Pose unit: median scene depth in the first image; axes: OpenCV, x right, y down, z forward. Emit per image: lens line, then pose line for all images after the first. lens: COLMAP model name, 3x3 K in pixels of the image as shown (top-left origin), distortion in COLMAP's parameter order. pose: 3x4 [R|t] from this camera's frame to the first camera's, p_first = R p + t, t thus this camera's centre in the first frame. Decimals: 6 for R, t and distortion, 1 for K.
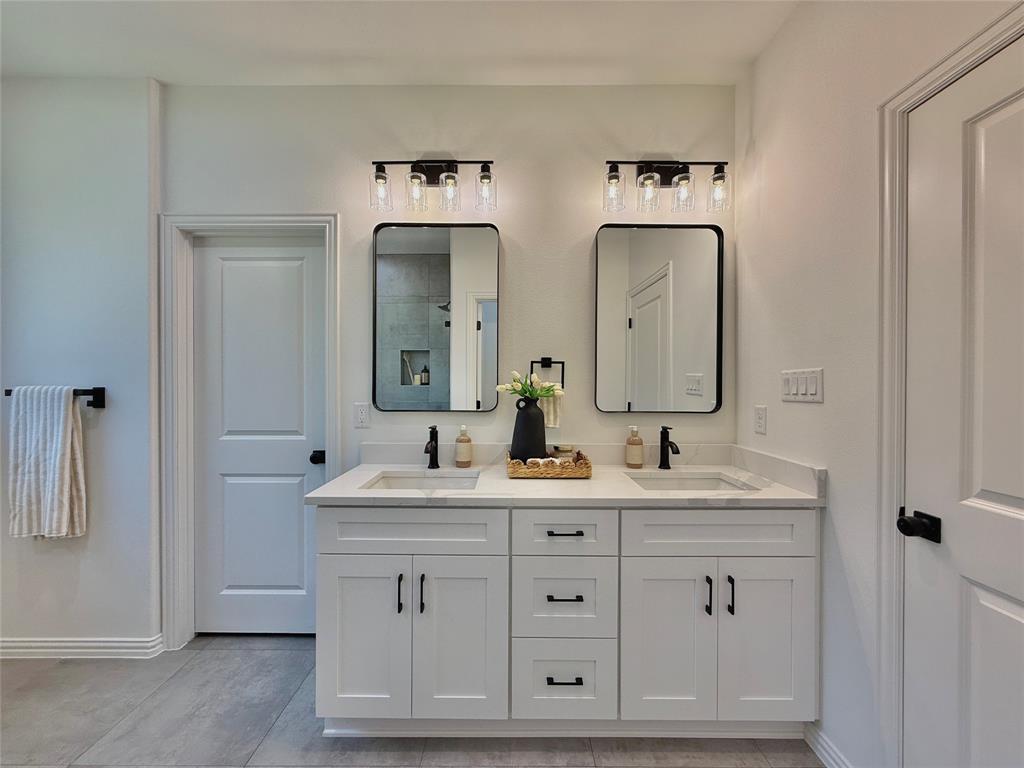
lens RADIAL K [[405.3, 0, 508.9], [0, 405.3, 385.0], [0, 0, 1]] dist [-0.000940, 0.000010]
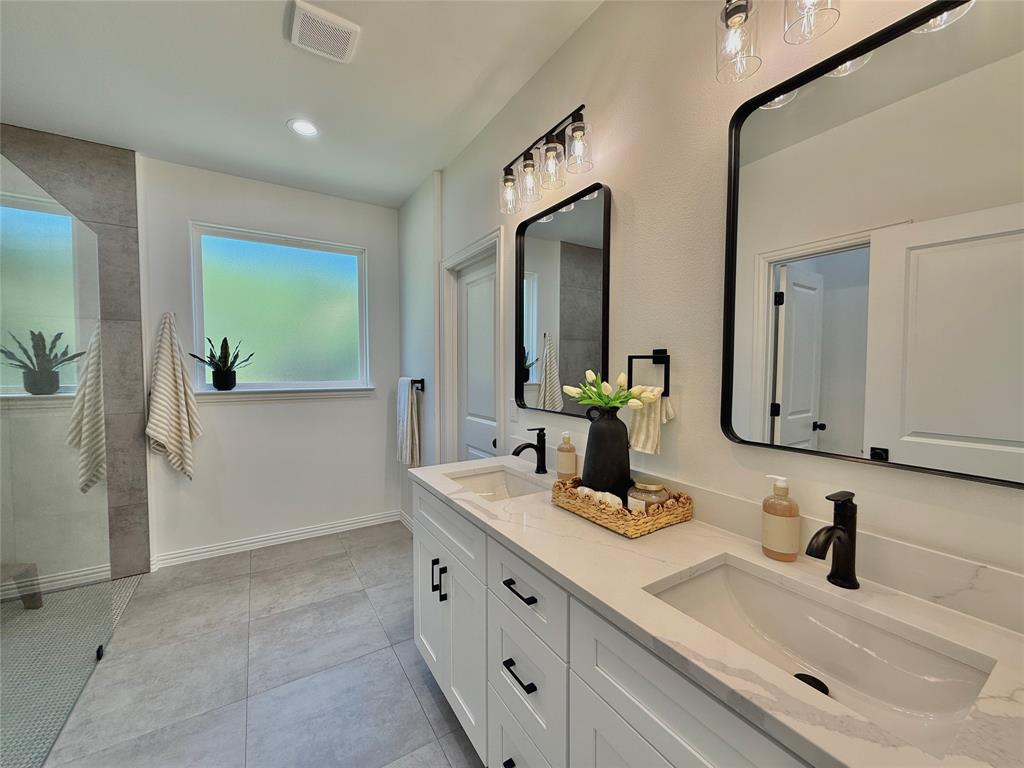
lens RADIAL K [[405.3, 0, 508.9], [0, 405.3, 385.0], [0, 0, 1]] dist [-0.000940, 0.000010]
pose [[0.530854, 0.037113, -0.846650, 0.556934], [-0.009721, 0.999242, 0.037706, -0.032480], [0.847407, -0.011786, 0.530813, 0.436651]]
